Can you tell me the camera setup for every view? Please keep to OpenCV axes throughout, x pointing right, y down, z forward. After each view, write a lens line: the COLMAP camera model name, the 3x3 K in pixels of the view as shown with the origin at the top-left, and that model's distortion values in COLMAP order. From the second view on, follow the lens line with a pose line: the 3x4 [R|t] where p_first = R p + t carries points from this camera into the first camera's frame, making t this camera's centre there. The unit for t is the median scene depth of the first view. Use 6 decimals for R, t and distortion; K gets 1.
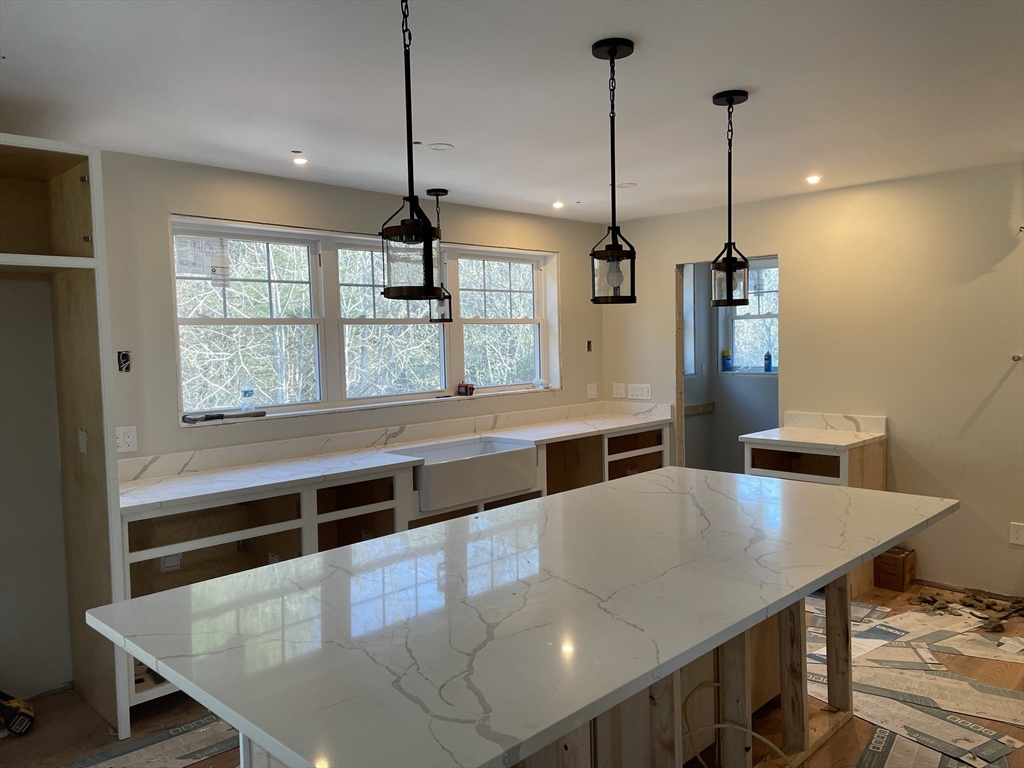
lens RADIAL K [[768.7, 0, 512.0], [0, 768.7, 384.0], [0, 0, 1]] dist [0.098773, -0.000263]
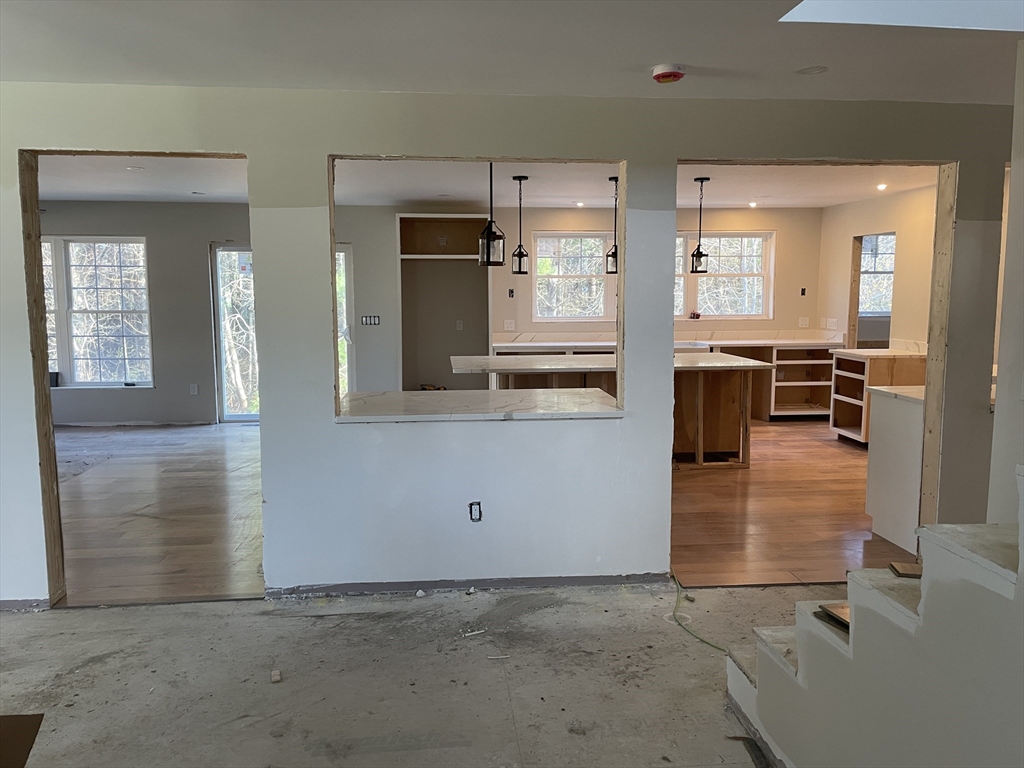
lens RADIAL K [[765.8, 0, 512.0], [0, 765.8, 384.0], [0, 0, 1]] dist [0.071113, -0.004984]
pose [[0.771226, 0.099010, -0.628814, 0.756617], [-0.052553, 0.994361, 0.092112, 0.023411], [0.634388, -0.037993, 0.772081, -0.625309]]
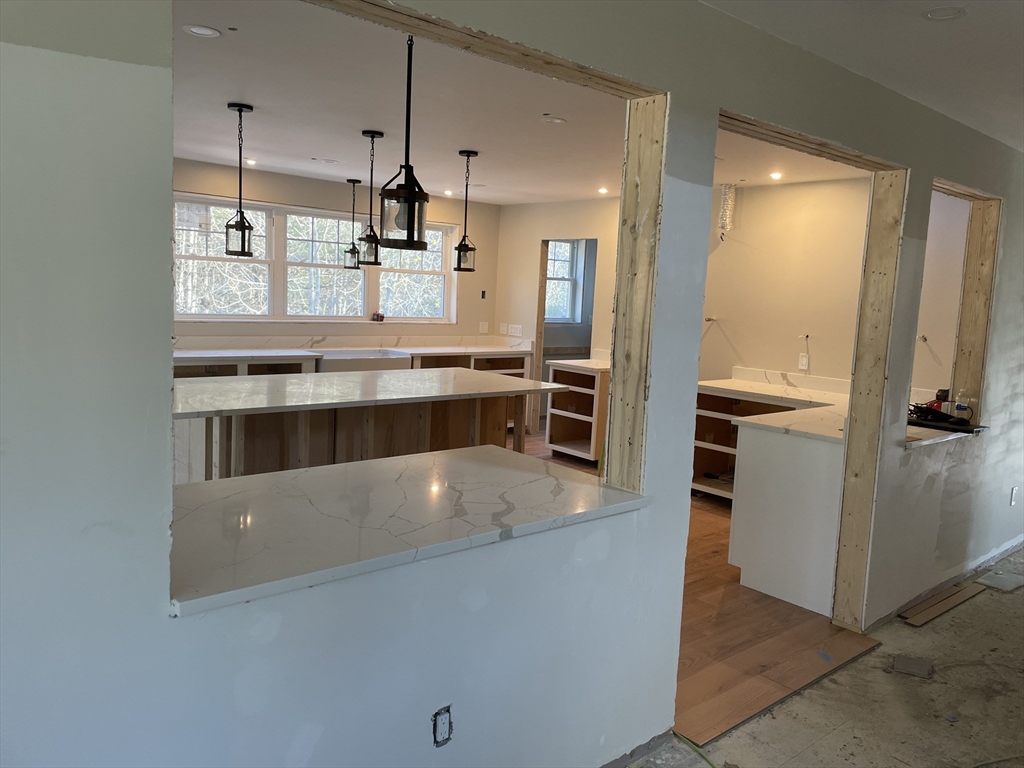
lens RADIAL K [[765.8, 0, 512.0], [0, 765.8, 384.0], [0, 0, 1]] dist [0.071113, -0.004984]
pose [[0.994555, 0.080295, -0.066436, 0.309208], [-0.075949, 0.994956, 0.065534, 0.019197], [0.071363, -0.060132, 0.995636, -0.445941]]
